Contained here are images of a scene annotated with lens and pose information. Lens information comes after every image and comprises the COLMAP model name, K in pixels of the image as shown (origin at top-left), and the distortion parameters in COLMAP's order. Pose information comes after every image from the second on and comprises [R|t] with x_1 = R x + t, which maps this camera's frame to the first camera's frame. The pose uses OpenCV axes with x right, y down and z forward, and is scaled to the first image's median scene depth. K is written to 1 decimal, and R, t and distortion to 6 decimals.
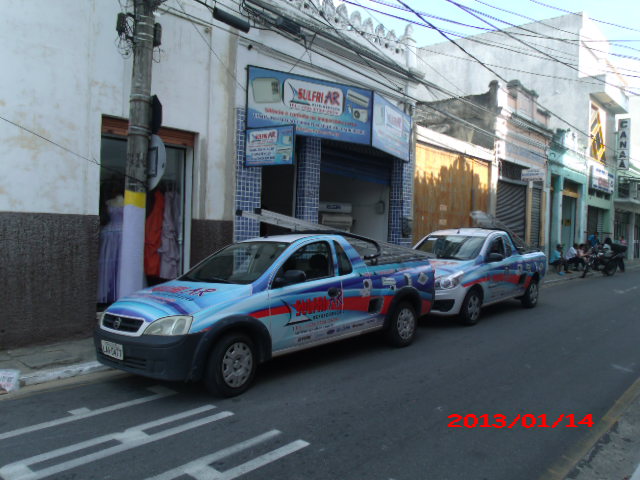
lens RADIAL K [[505.6, 0, 320.0], [0, 505.6, 240.0], [0, 0, 1]] dist [-0.042533, 0.012408]
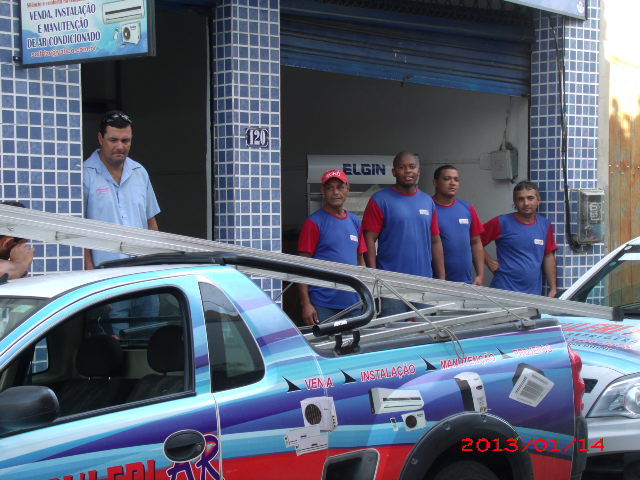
lens RADIAL K [[1451.8, 0, 320.0], [0, 1451.8, 240.0], [0, 0, 1]] dist [0.366766, 0.417142]
pose [[0.993156, -0.041646, -0.109116, 0.150559], [0.040298, 0.999082, -0.014530, -0.007800], [0.109621, 0.010034, 0.993923, 0.046257]]
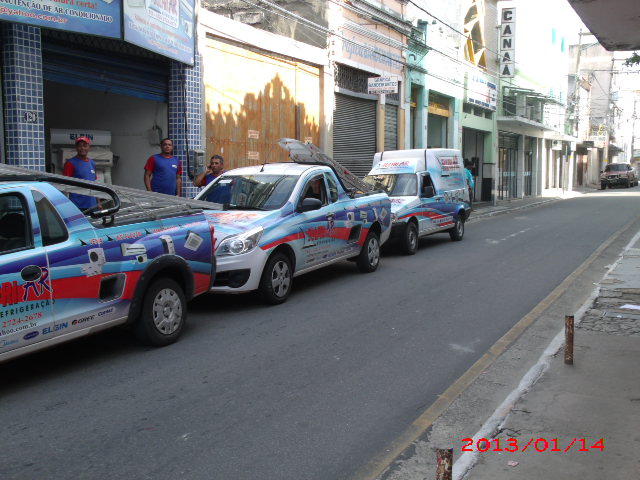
lens RADIAL K [[737.1, 0, 318.4], [0, 737.1, 237.4], [0, 0, 1]] dist [-0.078554, 0.323711]
pose [[0.961389, -0.058039, 0.269002, 0.086386], [0.038091, 0.996163, 0.078796, 0.000149], [-0.272544, -0.065507, 0.959911, 0.015507]]
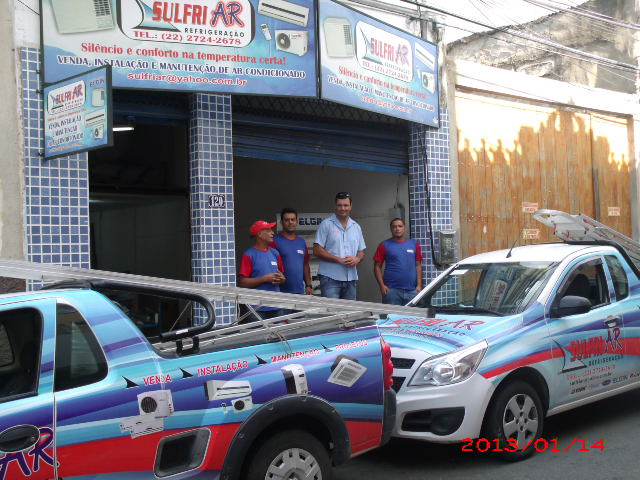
lens RADIAL K [[737.1, 0, 318.4], [0, 737.1, 237.4], [0, 0, 1]] dist [-0.078554, 0.323711]
pose [[0.982429, -0.070375, -0.172861, 0.254348], [0.061903, 0.996624, -0.053930, -0.006340], [0.176073, 0.042282, 0.983469, 0.311324]]
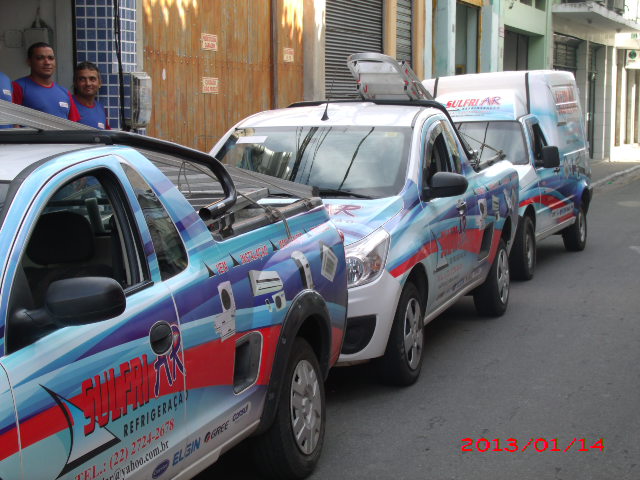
lens RADIAL K [[1451.8, 0, 320.0], [0, 1451.8, 240.0], [0, 0, 1]] dist [0.366766, 0.417142]
pose [[0.908882, -0.071577, 0.410865, -0.166088], [0.041146, 0.995746, 0.082449, -0.015774], [-0.415019, -0.058031, 0.907960, 0.113053]]
